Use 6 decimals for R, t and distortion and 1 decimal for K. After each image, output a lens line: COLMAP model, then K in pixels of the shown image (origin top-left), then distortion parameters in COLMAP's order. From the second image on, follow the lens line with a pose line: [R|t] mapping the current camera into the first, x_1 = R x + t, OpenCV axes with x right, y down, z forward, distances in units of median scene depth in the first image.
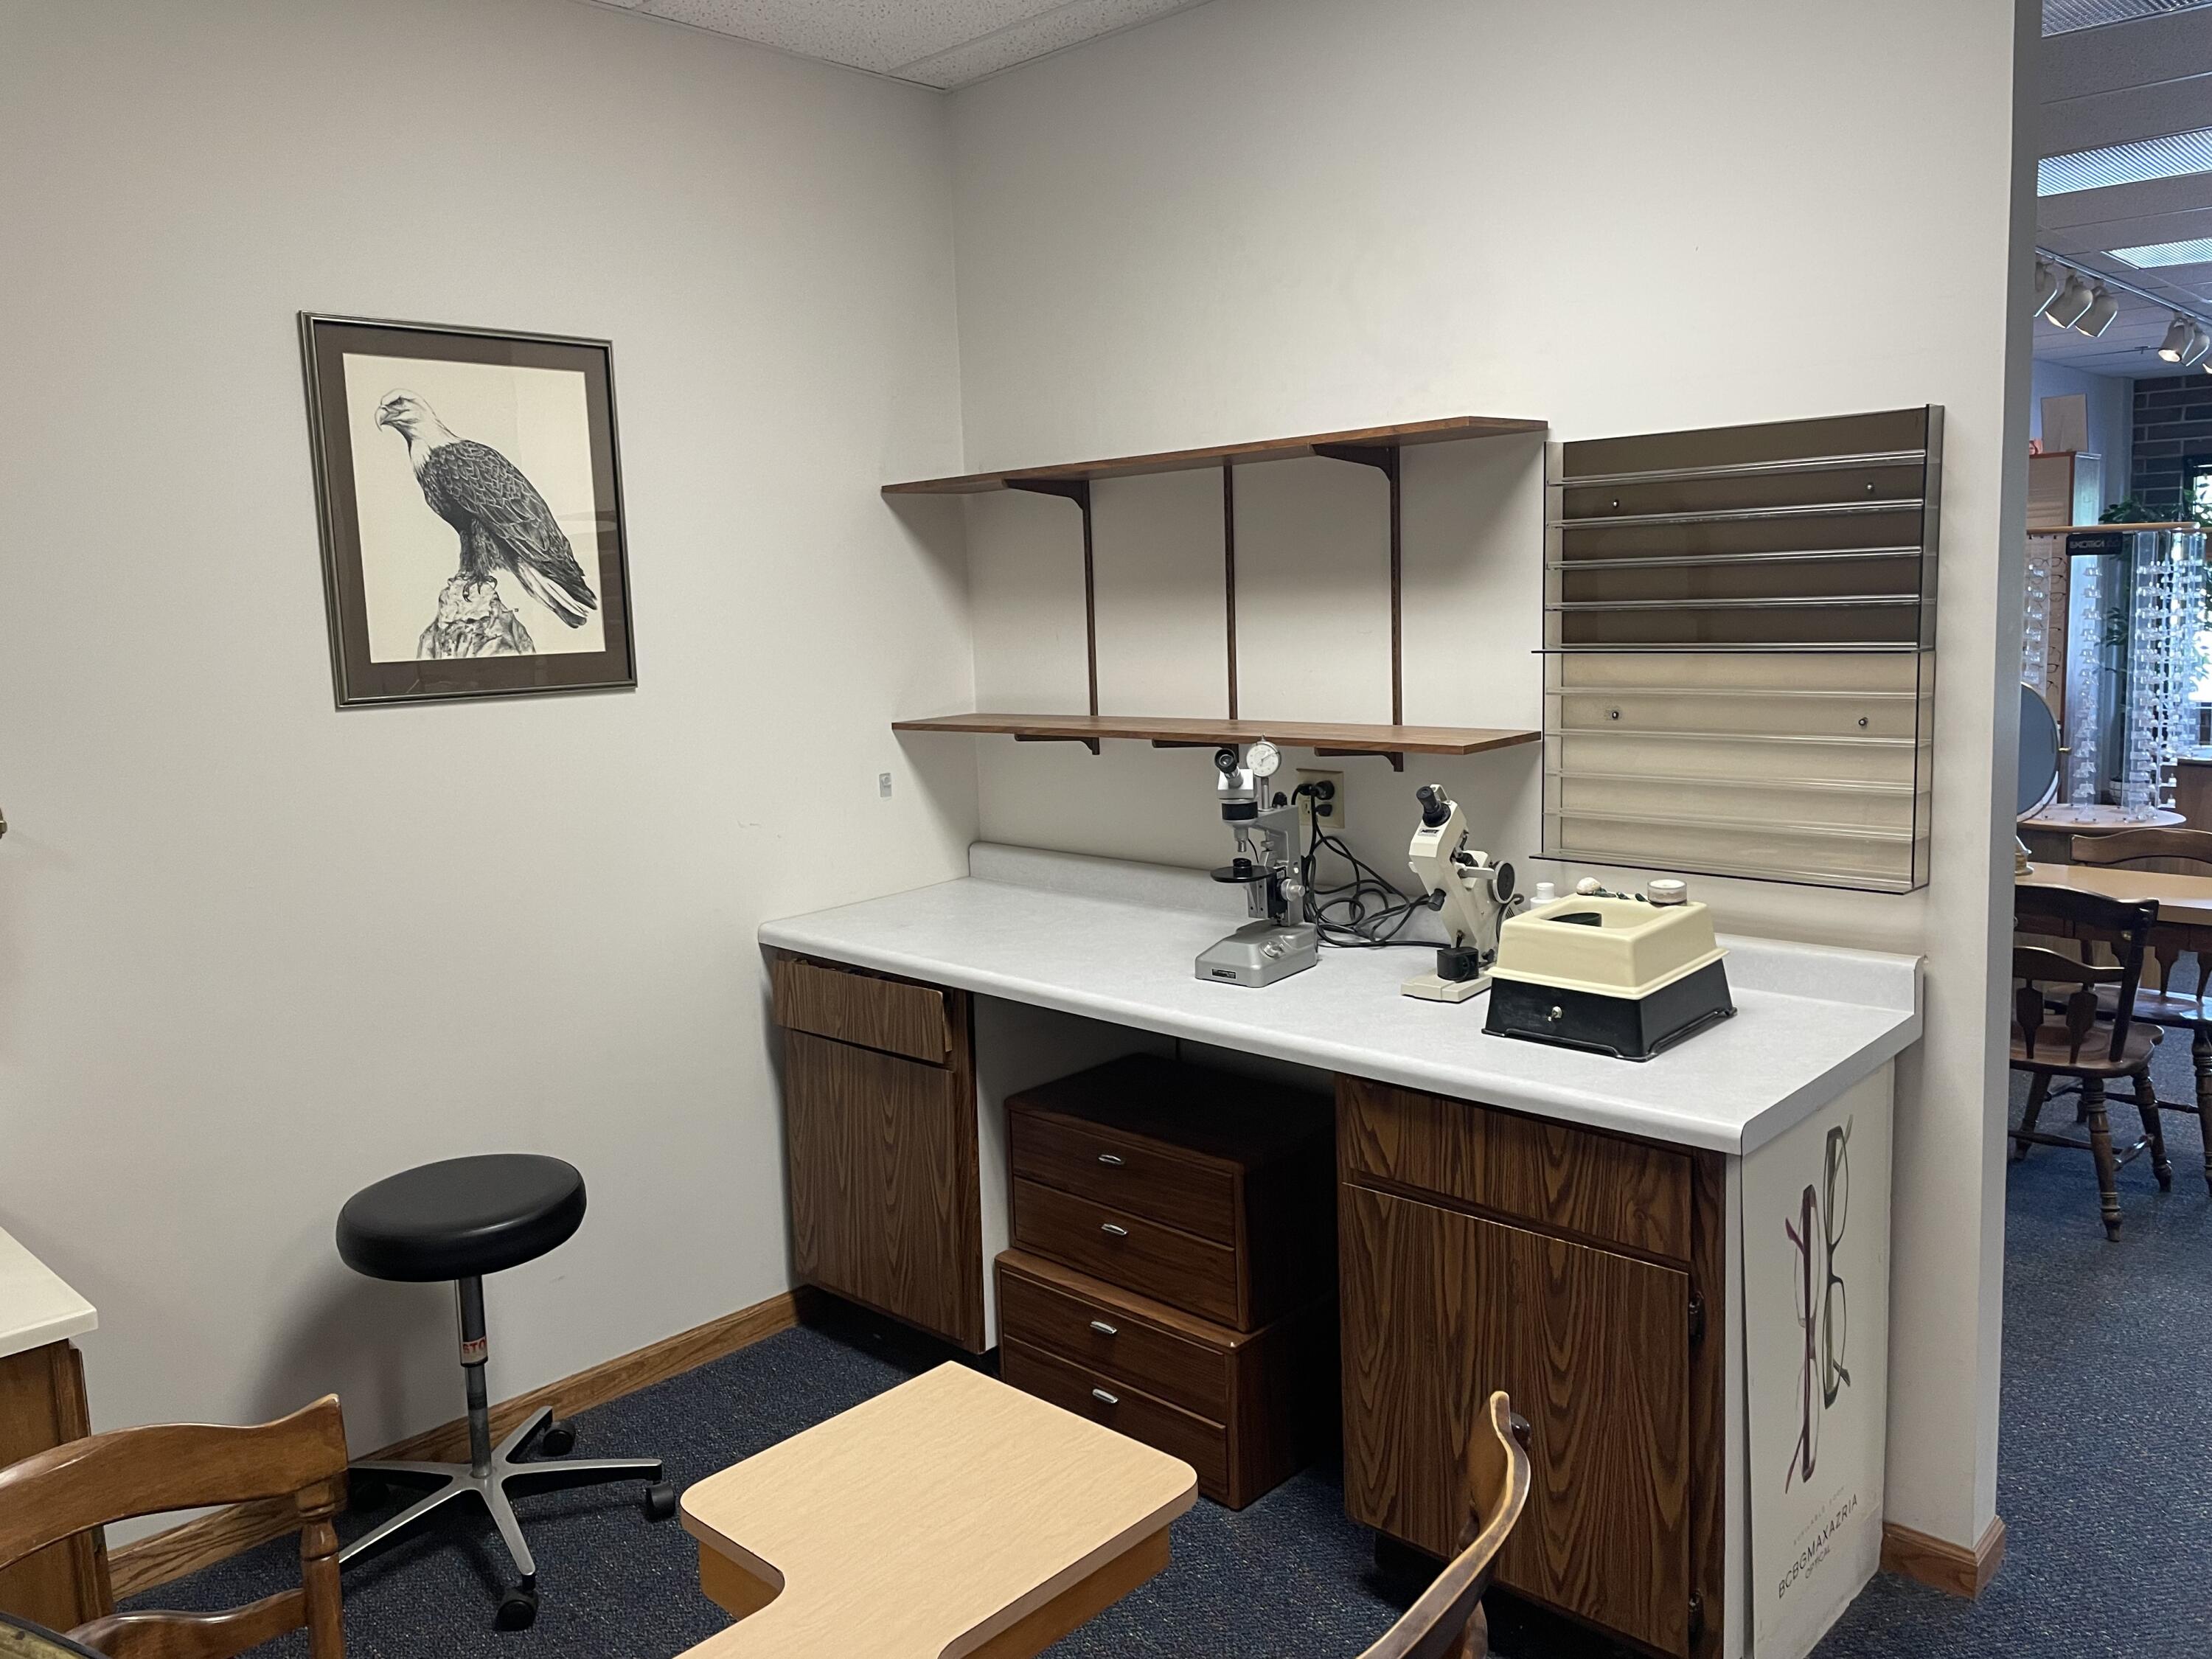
lens RADIAL K [[1670.1, 0, 1097.4], [0, 1670.1, 796.4], [0, 0, 1]] dist [0.086740, -0.112679]
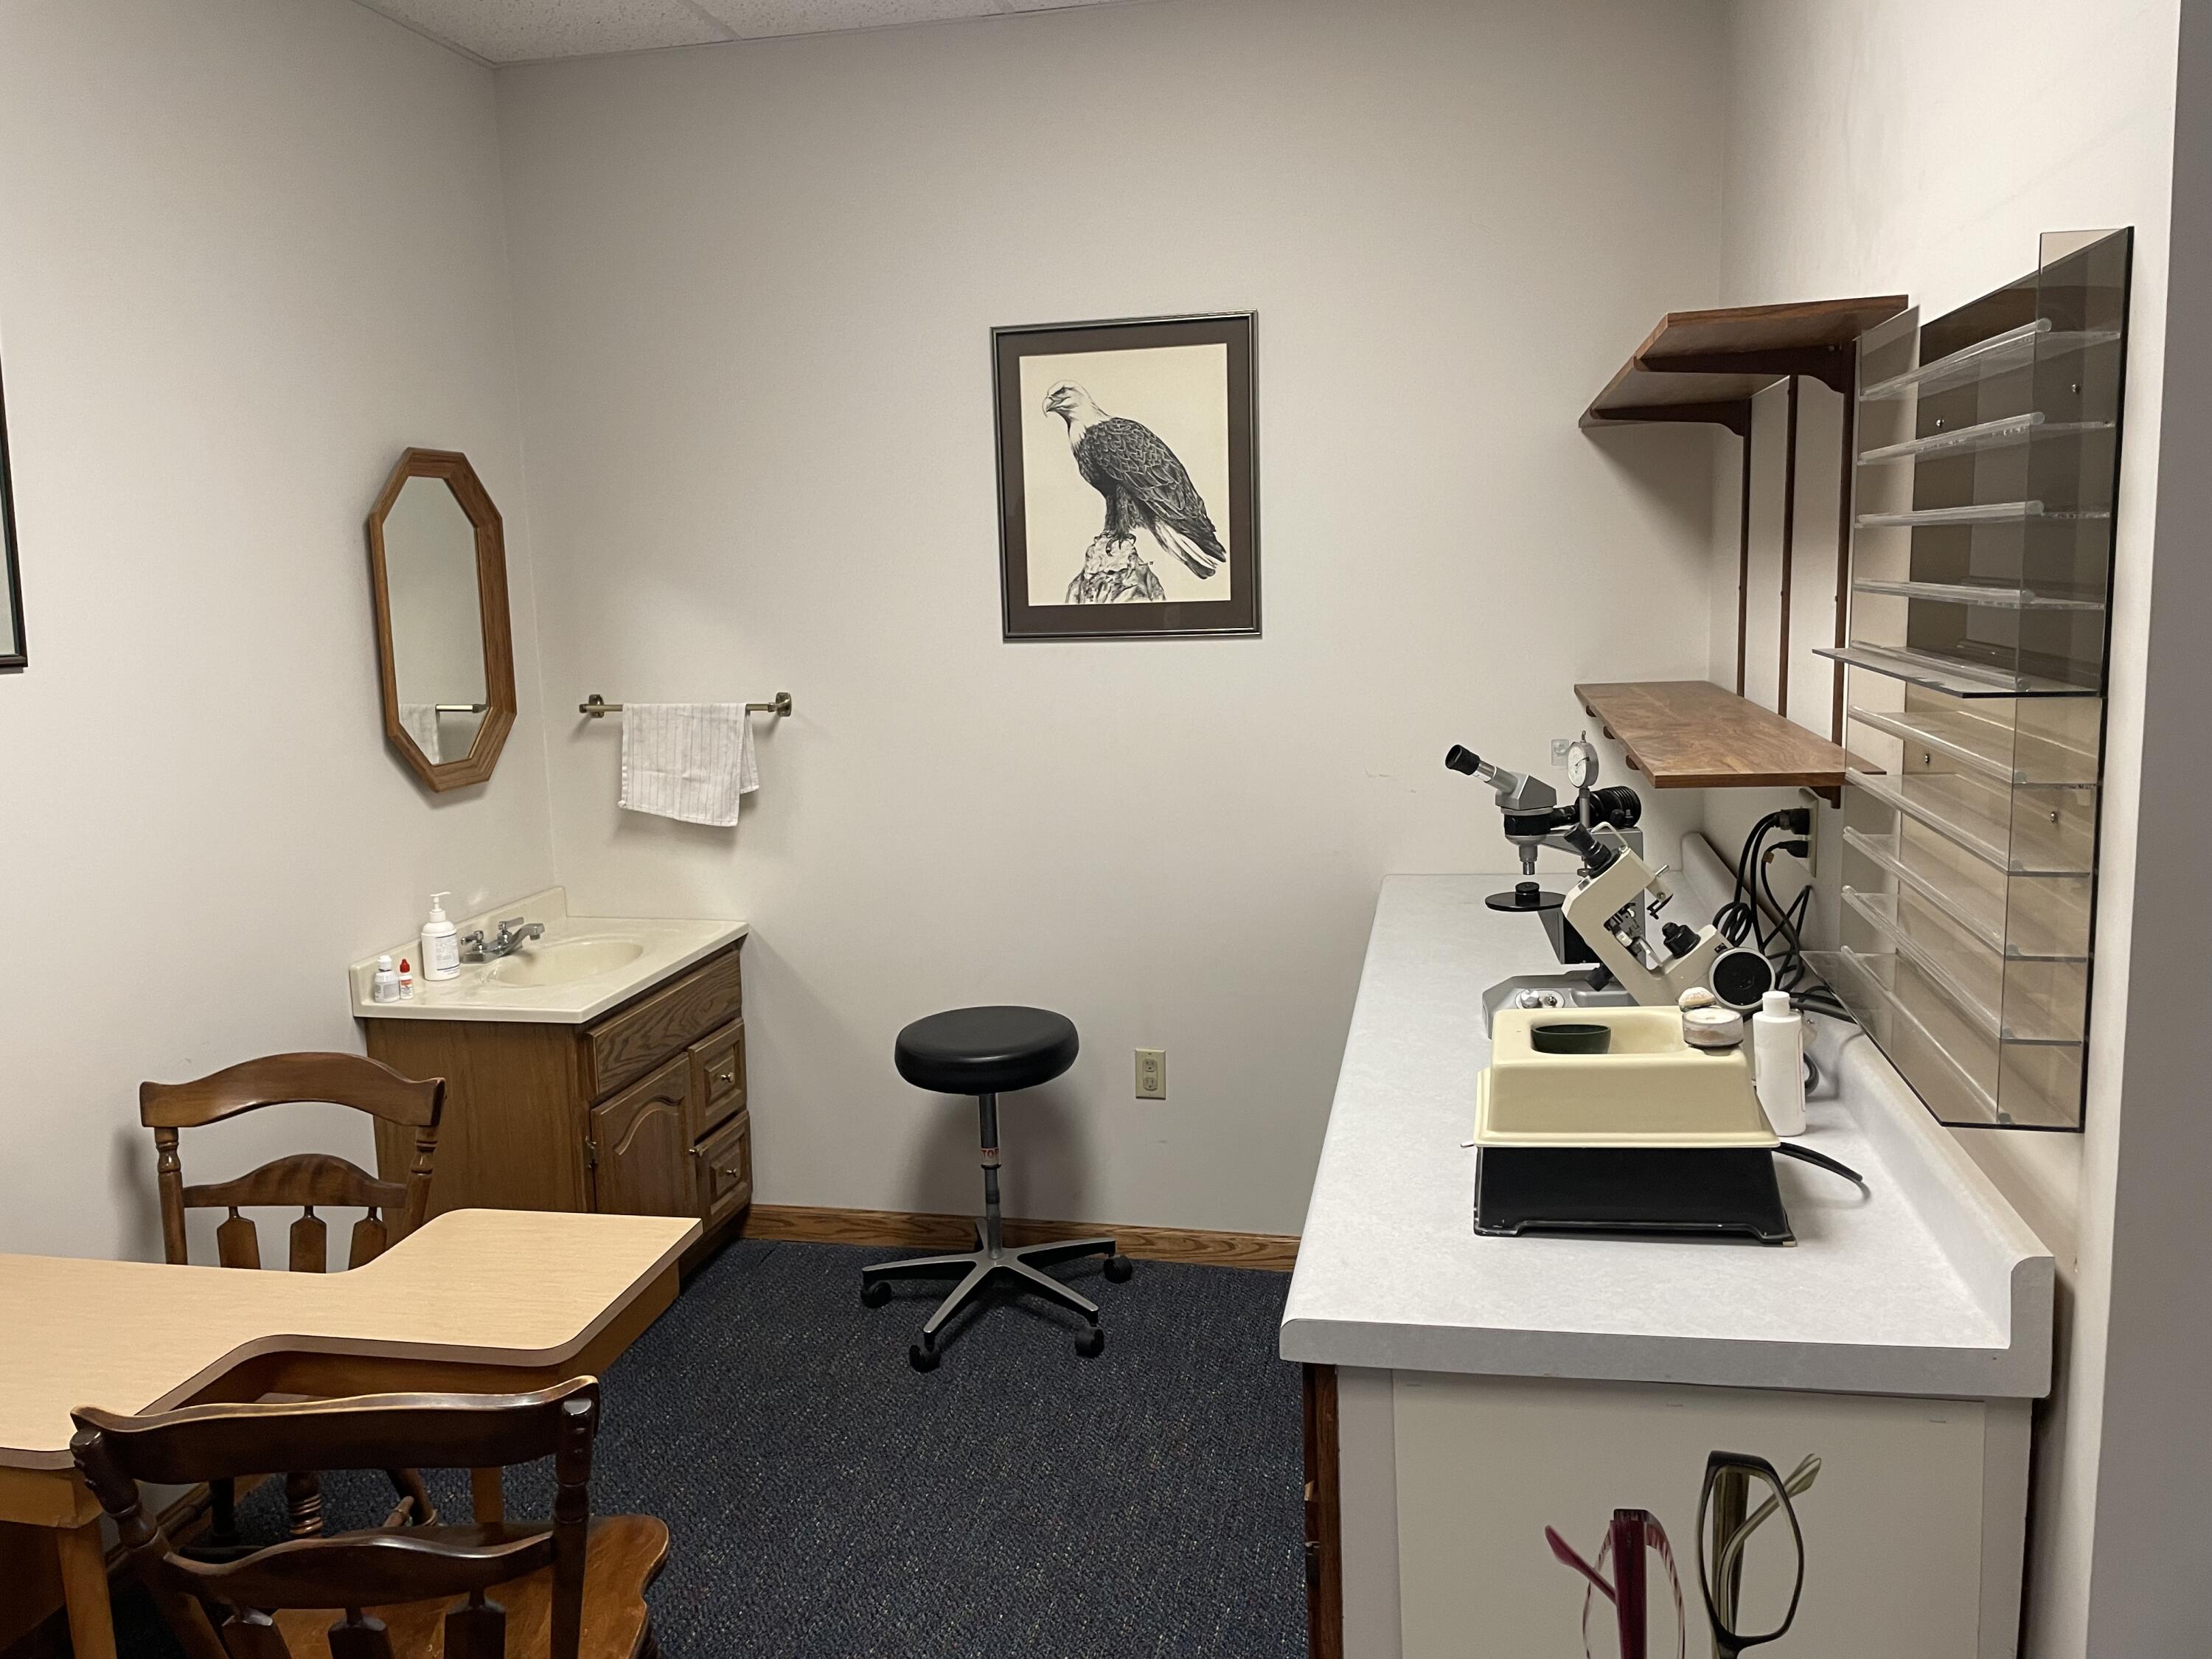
lens RADIAL K [[1670.1, 0, 1094.7], [0, 1670.1, 808.5], [0, 0, 1]] dist [0.086740, -0.112679]
pose [[0.523315, 0.138770, -0.840764, 0.628894], [-0.089271, 0.990150, 0.107862, -0.065169], [0.847450, 0.018610, 0.530548, 0.368861]]
